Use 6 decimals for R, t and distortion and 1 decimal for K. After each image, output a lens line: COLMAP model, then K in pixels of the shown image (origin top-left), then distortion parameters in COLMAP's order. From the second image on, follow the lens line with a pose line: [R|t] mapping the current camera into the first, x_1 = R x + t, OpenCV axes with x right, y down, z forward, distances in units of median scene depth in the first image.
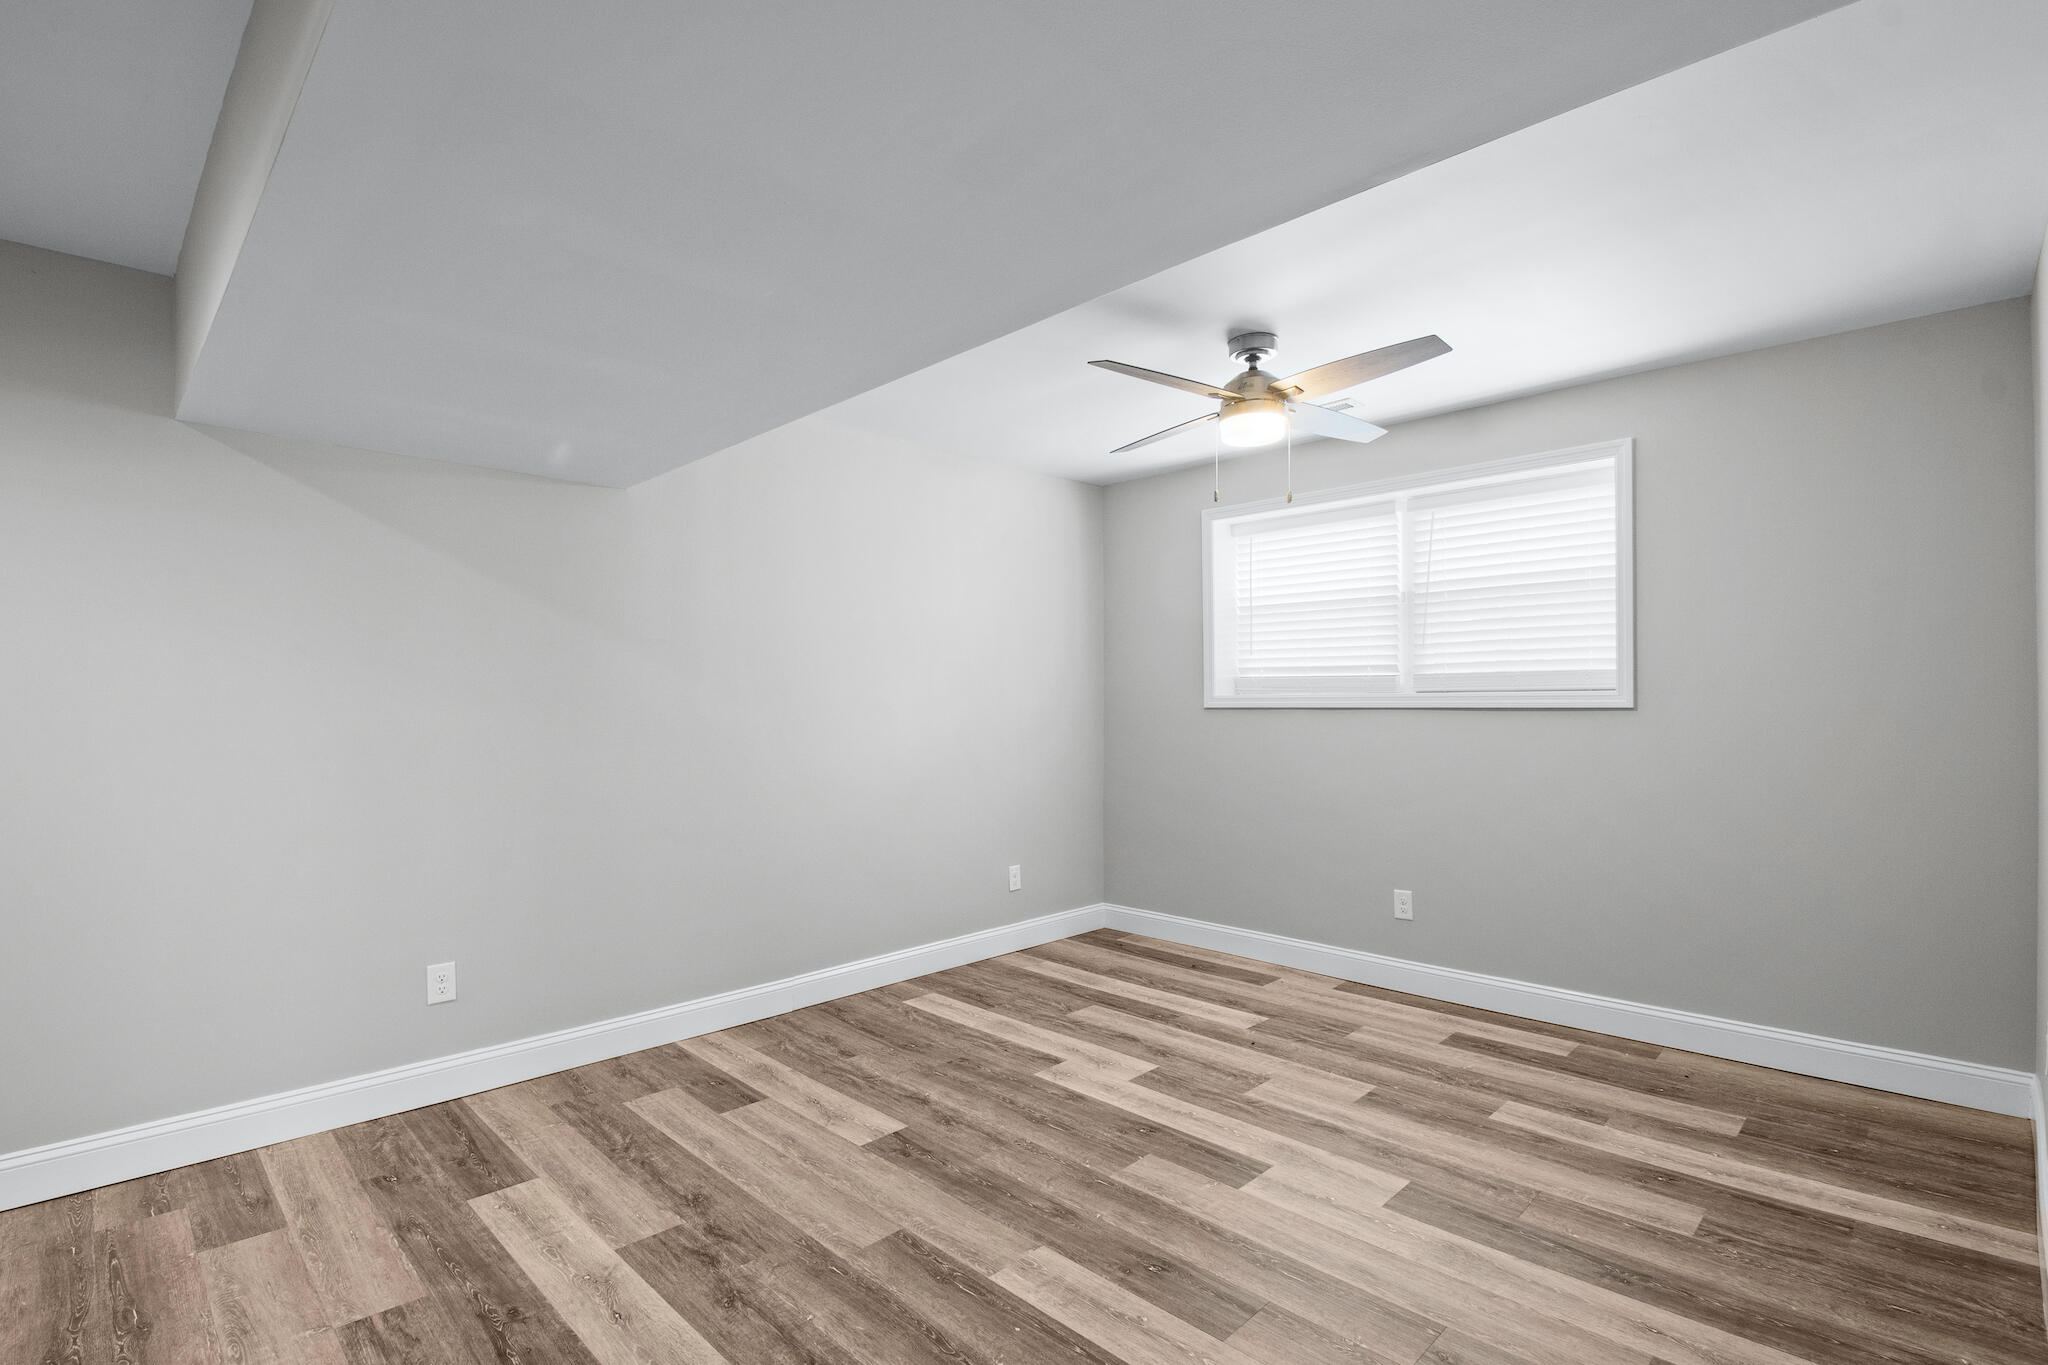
lens RADIAL K [[959.6, 0, 1024.0], [0, 959.6, 682.5], [0, 0, 1]] dist [0.001480, -0.017441]
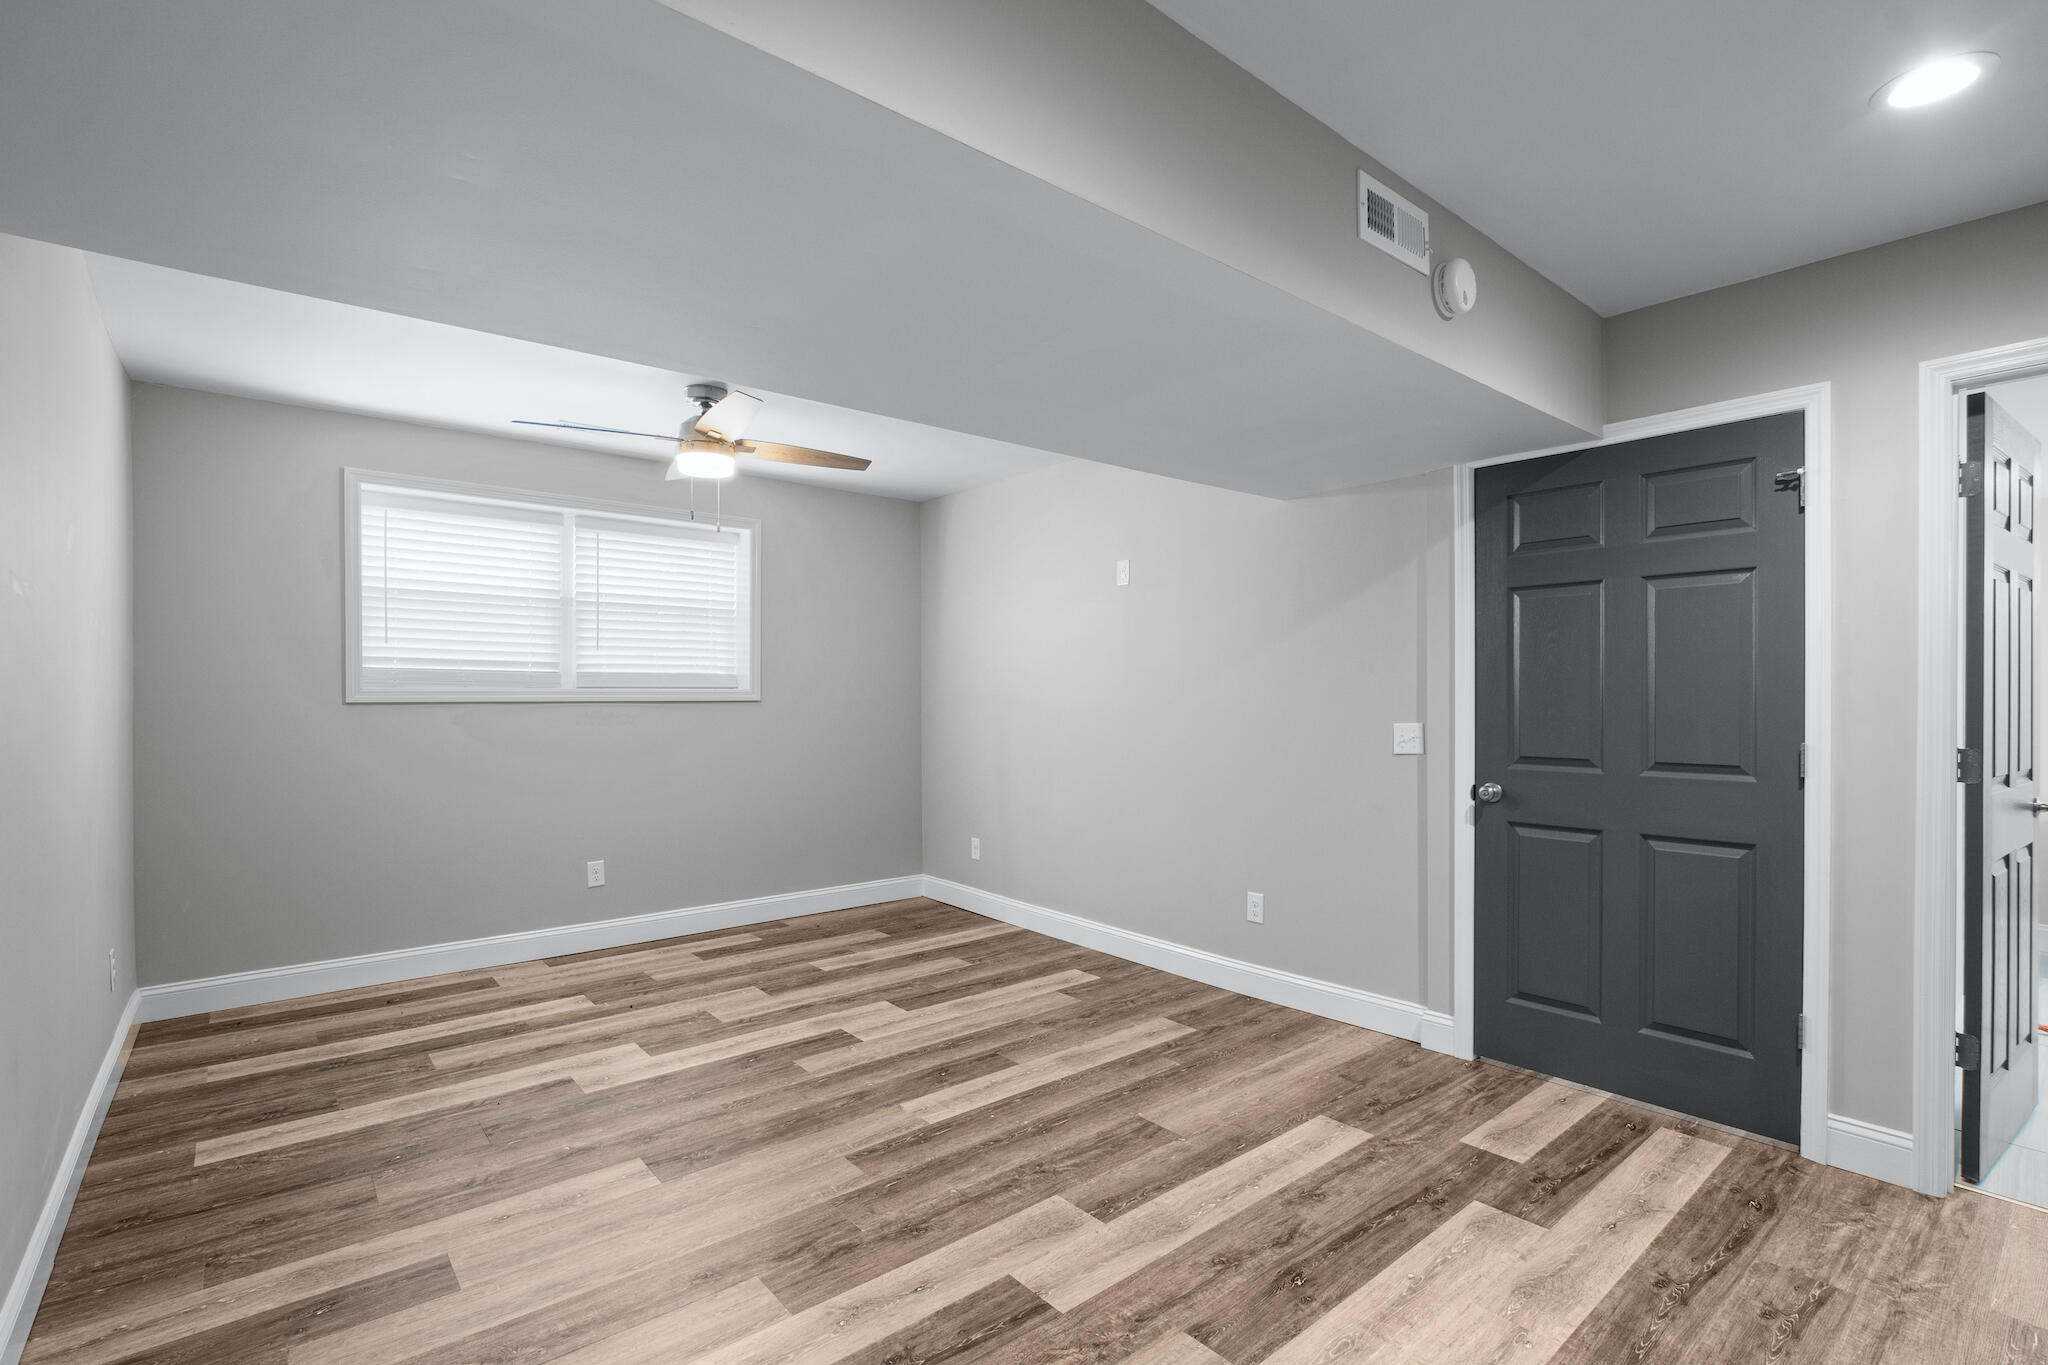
lens RADIAL K [[941.4, 0, 1053.5], [0, 941.4, 687.7], [0, 0, 1]] dist [-0.002161, -0.000441]
pose [[0.074422, 0.009637, 0.997180, -0.835459], [-0.019362, 0.999779, -0.008217, 0.010046], [-0.997039, -0.018696, 0.074592, 0.459107]]
